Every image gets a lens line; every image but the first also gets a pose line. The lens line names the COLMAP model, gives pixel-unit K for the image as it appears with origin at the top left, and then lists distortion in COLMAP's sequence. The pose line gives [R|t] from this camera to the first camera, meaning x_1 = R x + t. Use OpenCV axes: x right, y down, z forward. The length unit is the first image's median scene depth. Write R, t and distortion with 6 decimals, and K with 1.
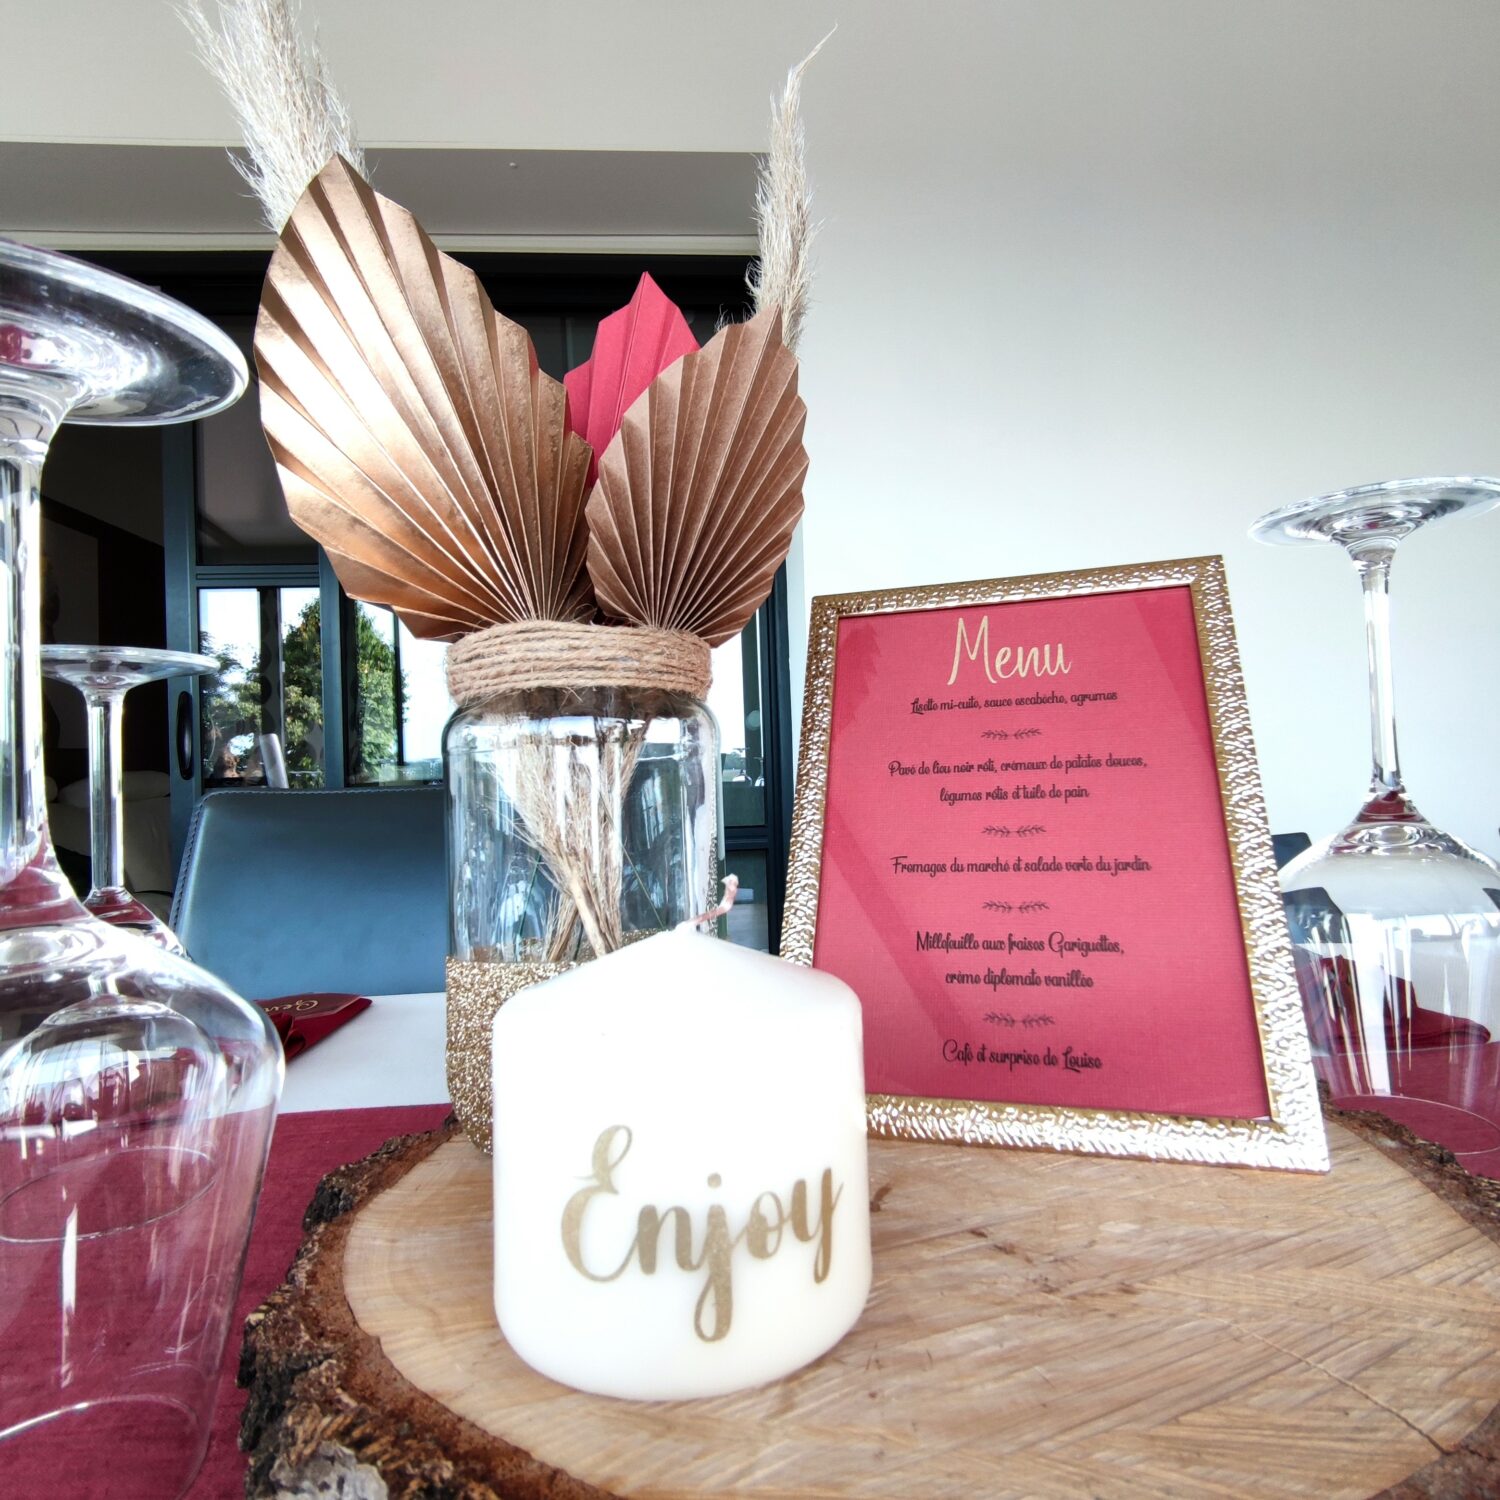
lens RADIAL K [[920.7, 0, 750.0], [0, 920.7, 750.0], [0, 0, 1]] dist [-0.000181, -0.000706]
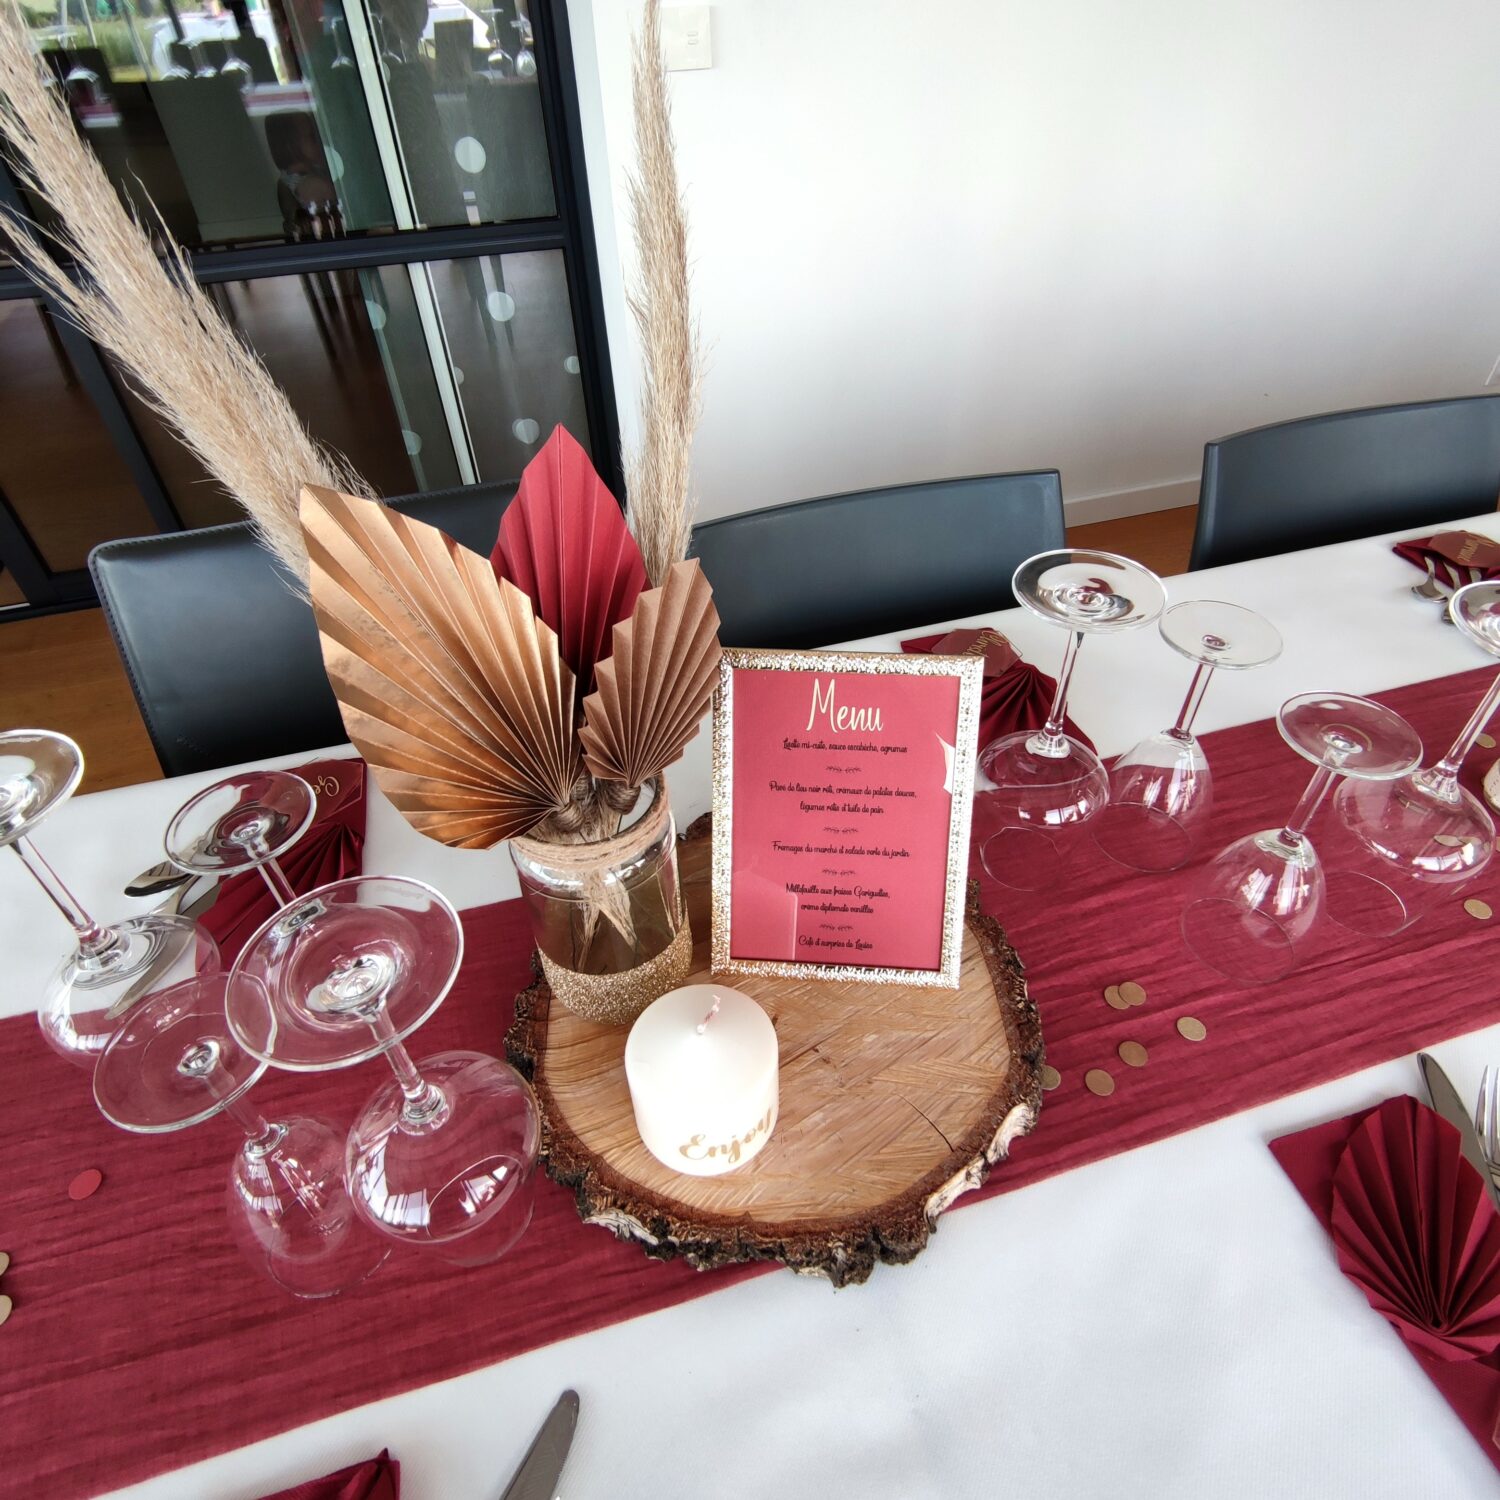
lens RADIAL K [[920.7, 0, 750.0], [0, 920.7, 750.0], [0, 0, 1]] dist [-0.000181, -0.000706]
pose [[0.977022, -0.137165, 0.163135, -0.159558], [-0.013271, 0.724764, 0.688869, -1.297895], [-0.212723, -0.675205, 0.706291, -0.117010]]
